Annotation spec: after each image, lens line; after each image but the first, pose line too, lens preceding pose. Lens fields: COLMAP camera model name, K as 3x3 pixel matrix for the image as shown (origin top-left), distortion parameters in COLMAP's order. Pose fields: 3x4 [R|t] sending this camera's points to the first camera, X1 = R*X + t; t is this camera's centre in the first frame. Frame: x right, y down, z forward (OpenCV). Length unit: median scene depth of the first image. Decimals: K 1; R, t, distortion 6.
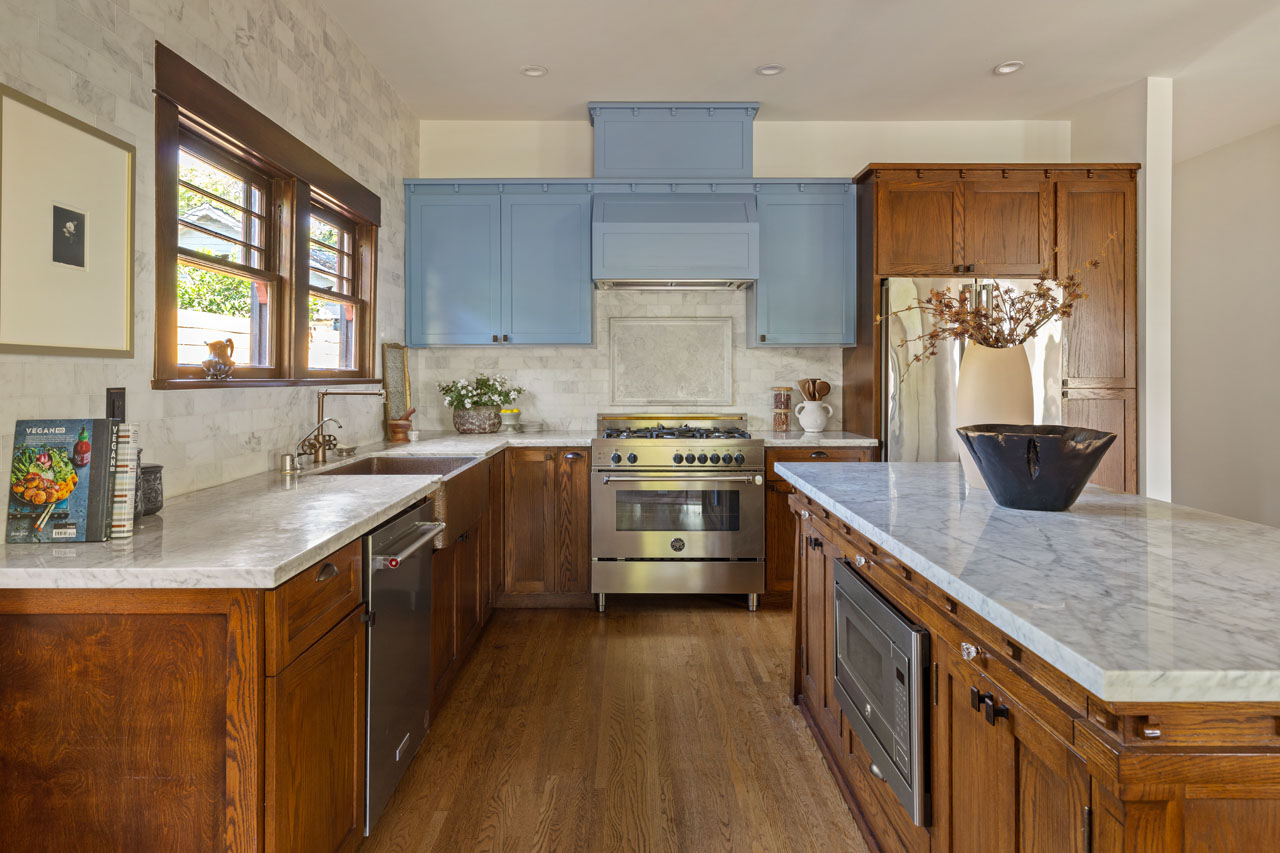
lens RADIAL K [[765.0, 0, 637.8], [0, 765.0, 375.0], [0, 0, 1]] dist [-0.001449, -0.000401]
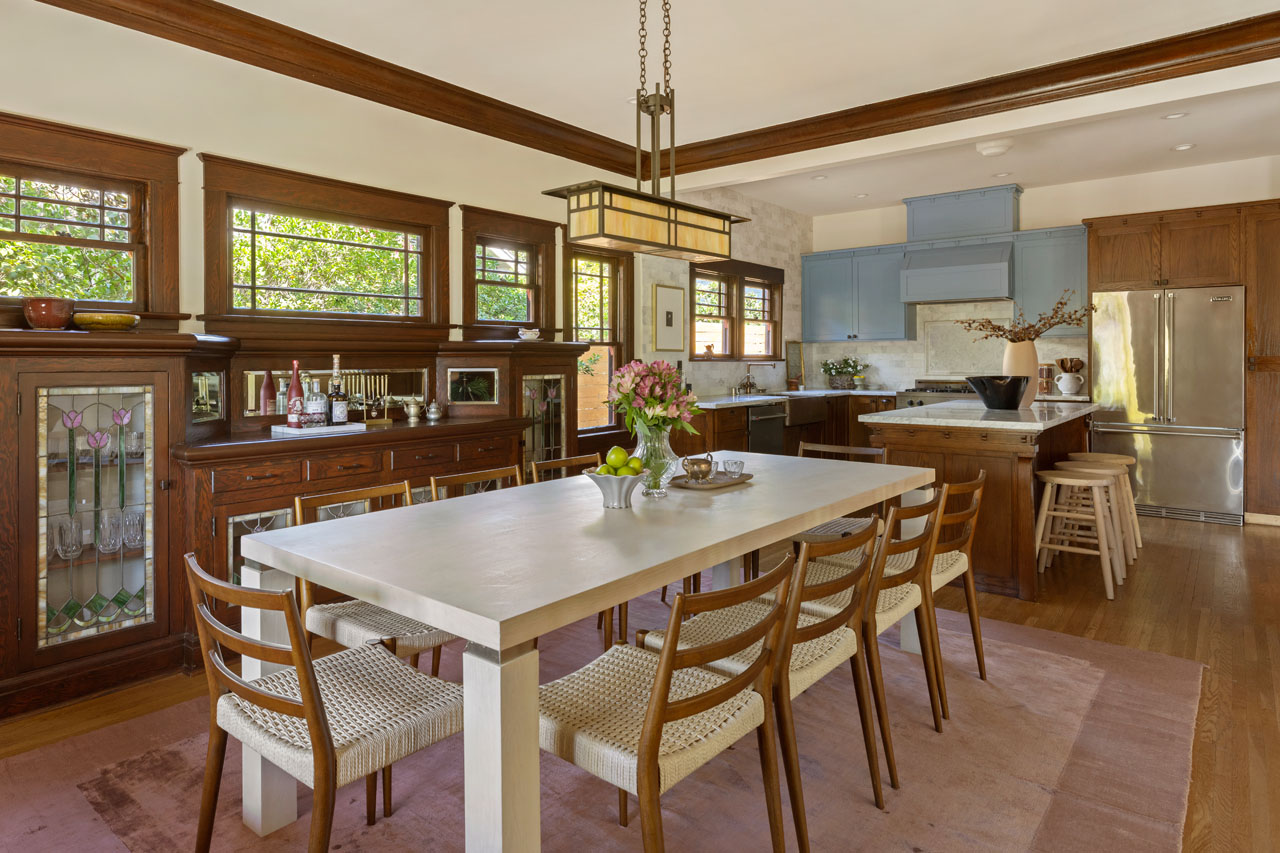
lens RADIAL K [[746.8, 0, 558.8], [0, 746.8, 362.5], [0, 0, 1]] dist [-0.000590, -0.000010]
pose [[0.744607, -0.001314, -0.667502, 0.523208], [0.003923, 0.999989, 0.002407, 0.007092], [0.667492, -0.004411, 0.744604, -0.845897]]
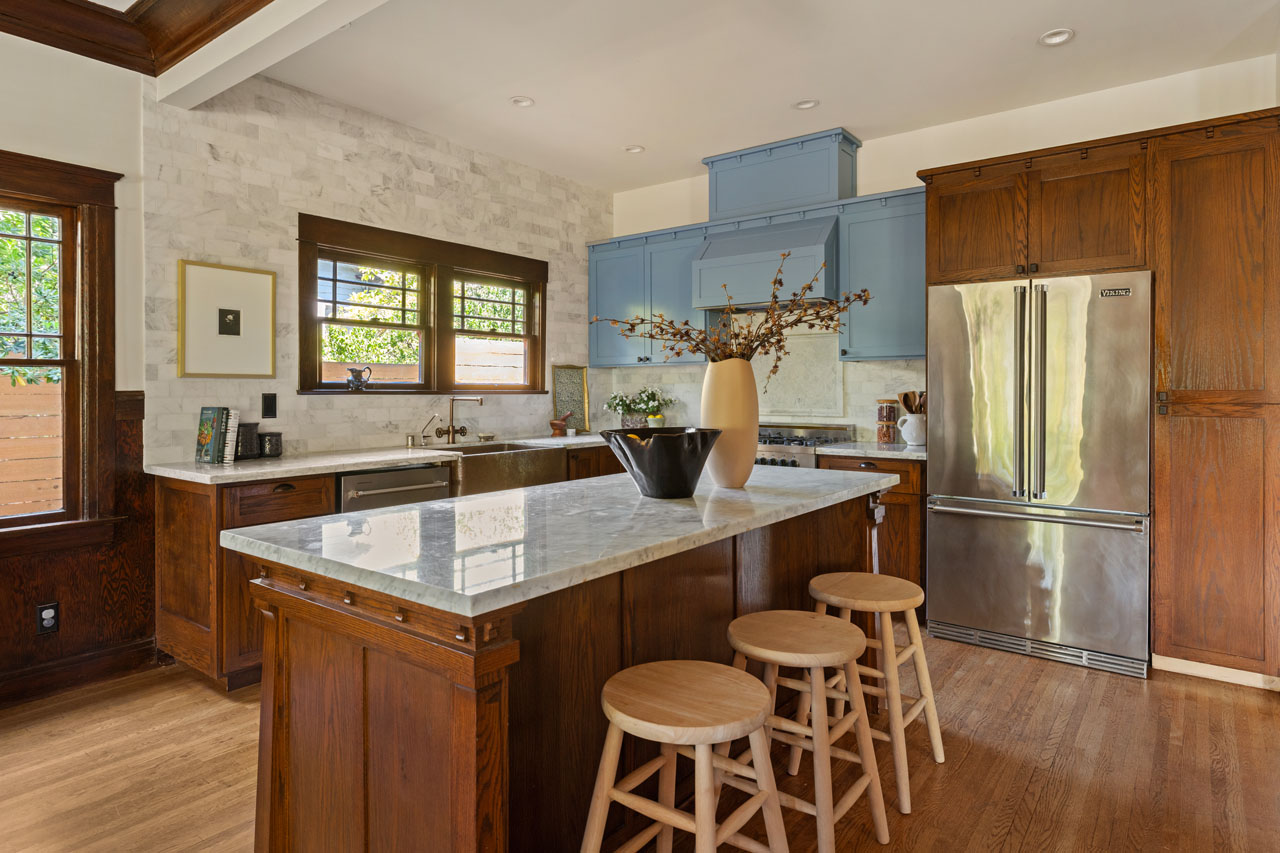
lens RADIAL K [[725.9, 0, 624.9], [0, 725.9, 394.7], [0, 0, 1]] dist [-0.000957, -0.001071]
pose [[0.789226, 0.003973, -0.614090, 0.578049], [0.000096, 0.999978, 0.006594, 0.003474], [0.614103, -0.005263, 0.789208, 0.033290]]
